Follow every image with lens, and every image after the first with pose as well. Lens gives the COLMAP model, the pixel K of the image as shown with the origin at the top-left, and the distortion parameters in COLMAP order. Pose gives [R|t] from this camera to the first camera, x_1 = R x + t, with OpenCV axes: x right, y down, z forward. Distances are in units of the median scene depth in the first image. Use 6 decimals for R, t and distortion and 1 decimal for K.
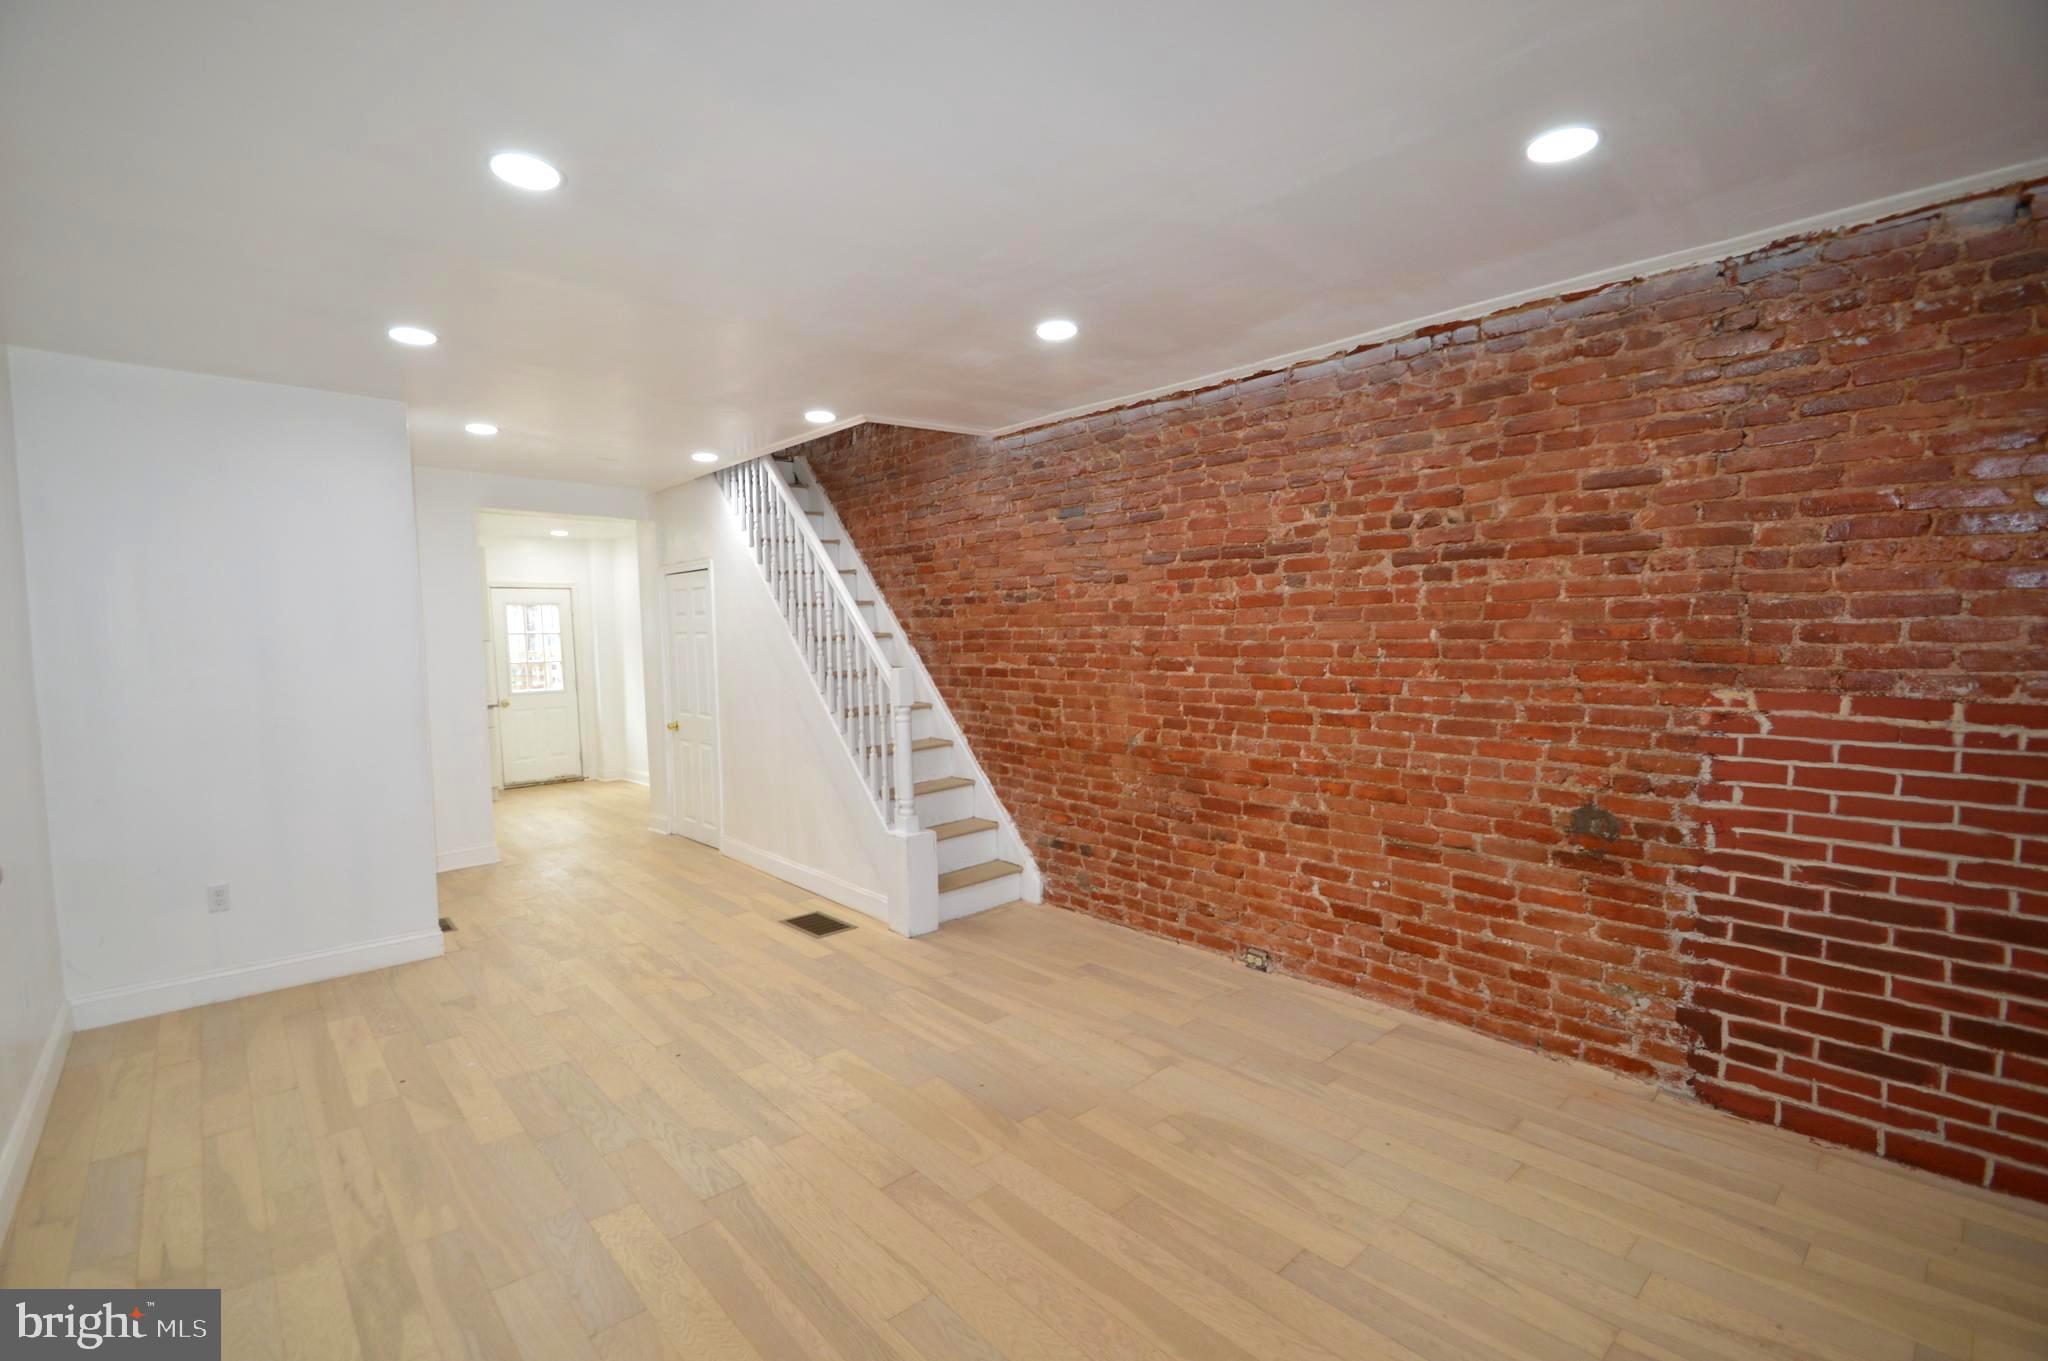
lens RADIAL K [[911.8, 0, 1008.9], [0, 911.8, 707.9], [0, 0, 1]] dist [0.018516, -0.019757]
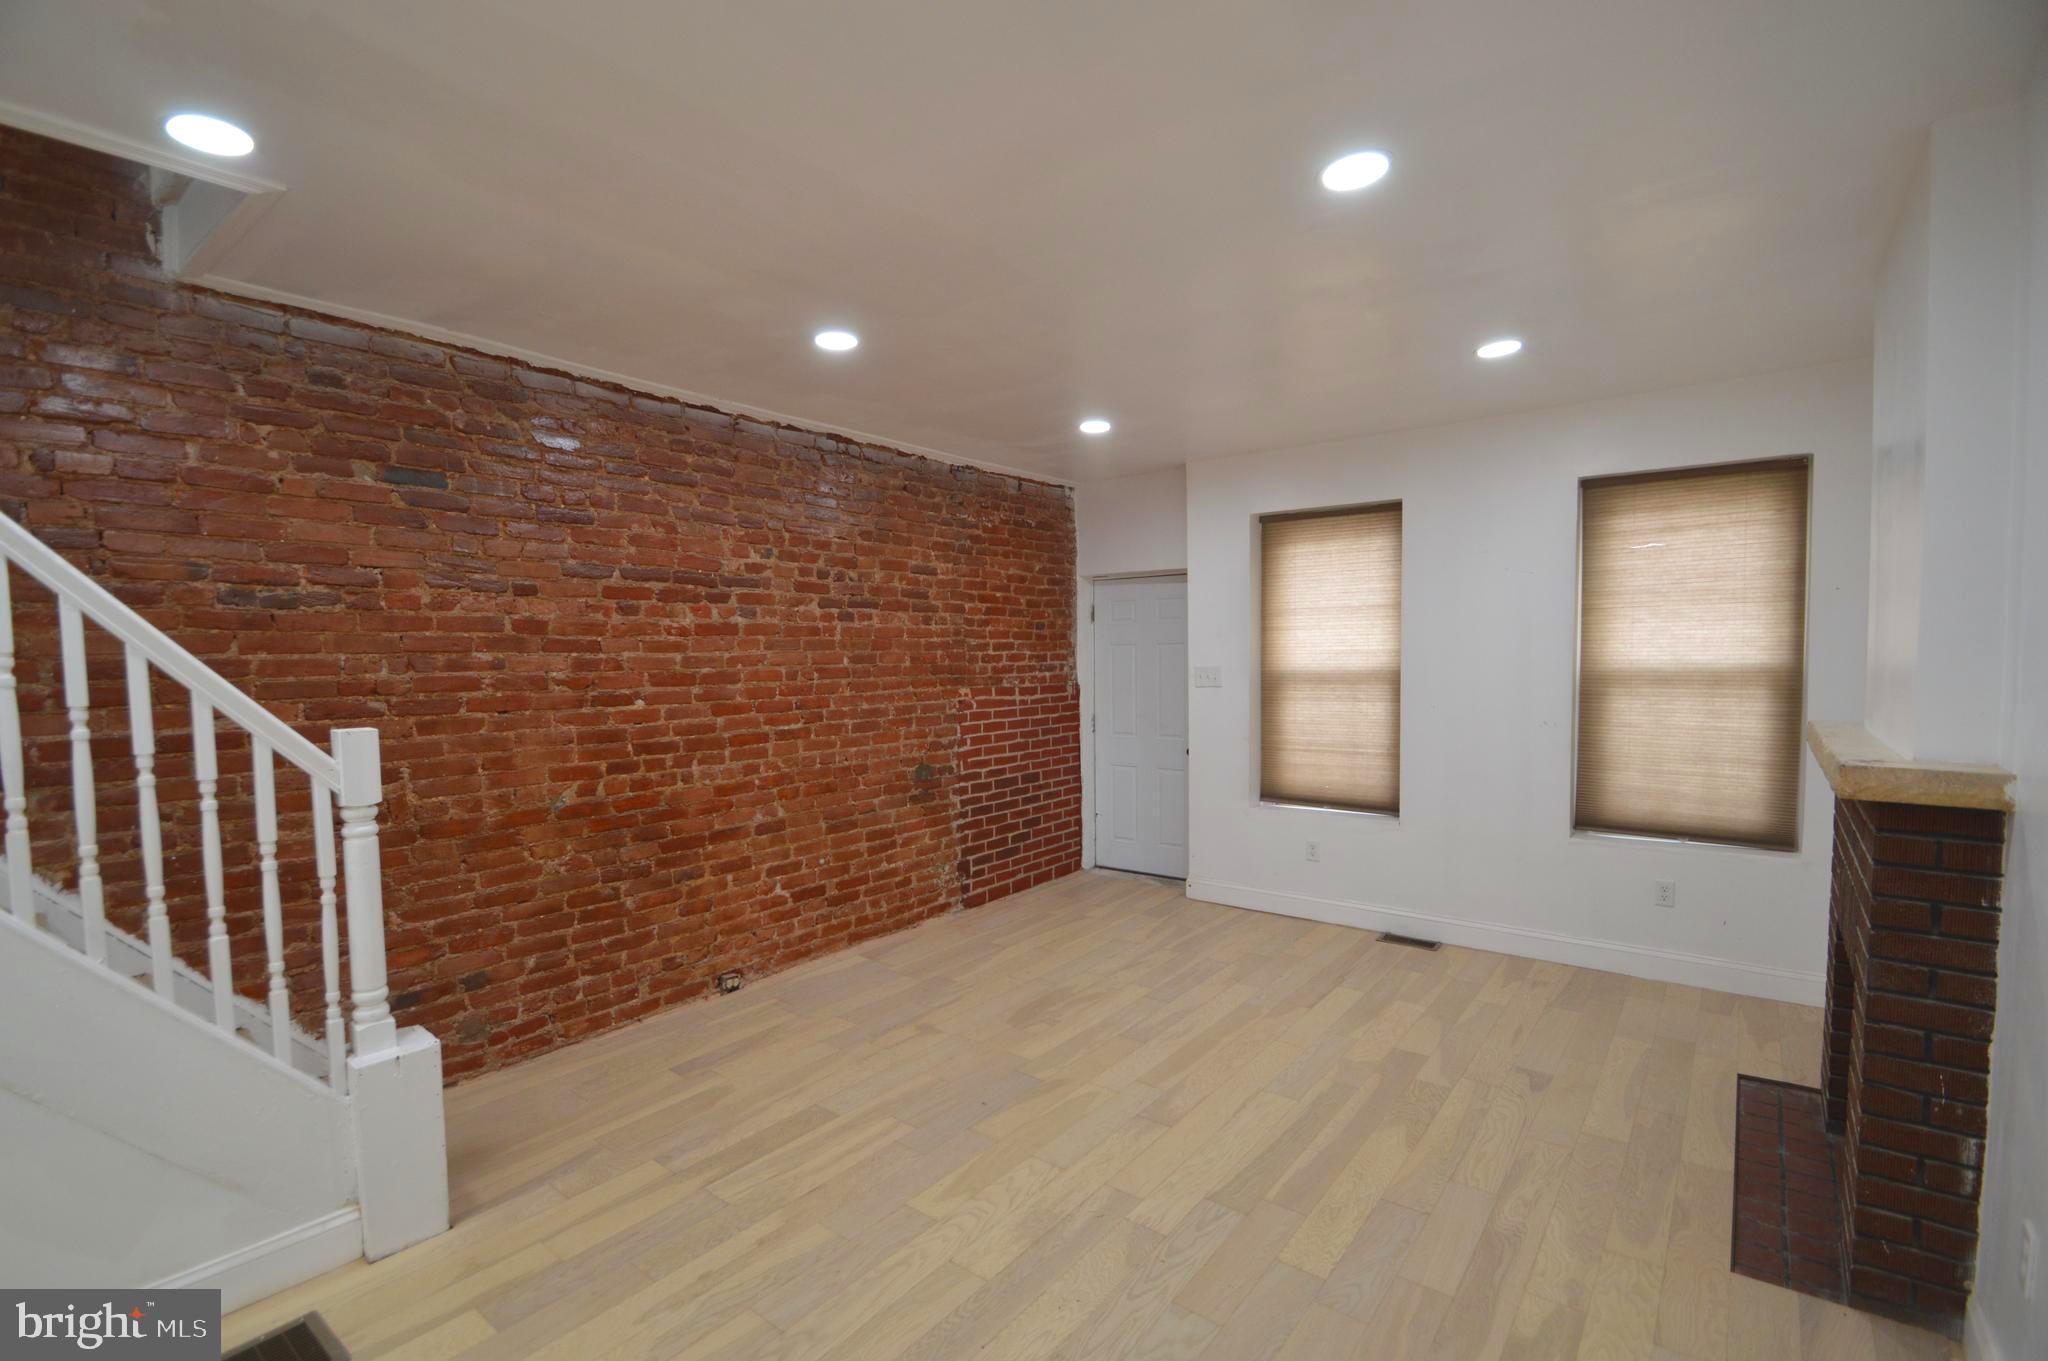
lens RADIAL K [[911.8, 0, 1008.9], [0, 911.8, 707.9], [0, 0, 1]] dist [0.018516, -0.019757]
pose [[-0.164404, -0.044126, 0.985406, -0.868530], [0.096758, 0.993460, 0.060629, -0.066461], [-0.981636, 0.105314, -0.159059, 0.938846]]
